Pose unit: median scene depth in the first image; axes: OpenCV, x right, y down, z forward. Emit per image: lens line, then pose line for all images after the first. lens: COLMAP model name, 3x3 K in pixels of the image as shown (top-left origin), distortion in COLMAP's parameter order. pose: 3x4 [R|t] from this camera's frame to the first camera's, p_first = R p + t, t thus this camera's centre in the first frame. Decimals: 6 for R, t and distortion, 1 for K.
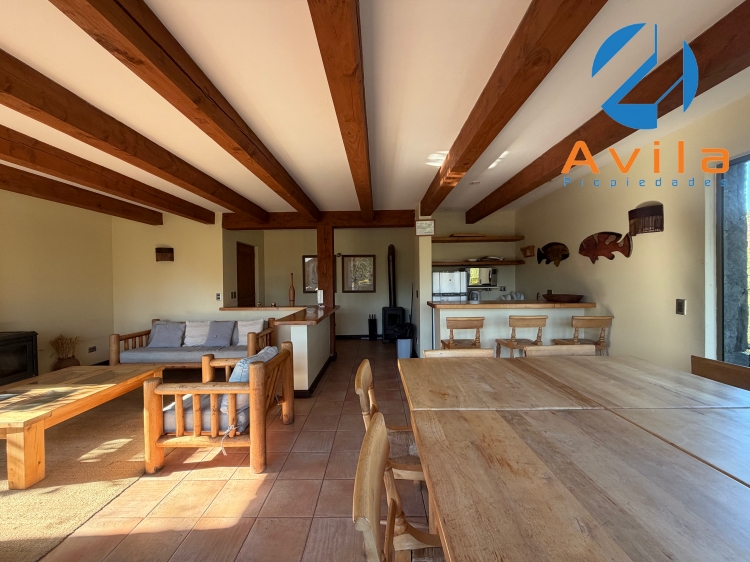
lens RADIAL K [[294.9, 0, 375.0], [0, 294.9, 281.0], [0, 0, 1]] dist [-0.000391, 0.000228]
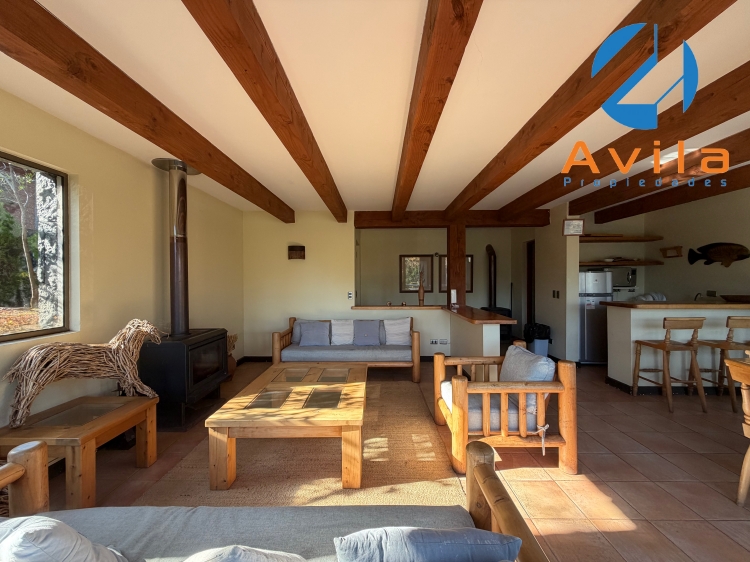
lens RADIAL K [[294.9, 0, 375.0], [0, 294.9, 281.0], [0, 0, 1]] dist [-0.000391, 0.000228]
pose [[0.999962, 0.007421, -0.004539, -0.490906], [-0.007431, 0.999970, -0.002176, 0.007055], [0.004523, 0.002210, 0.999987, 0.006195]]
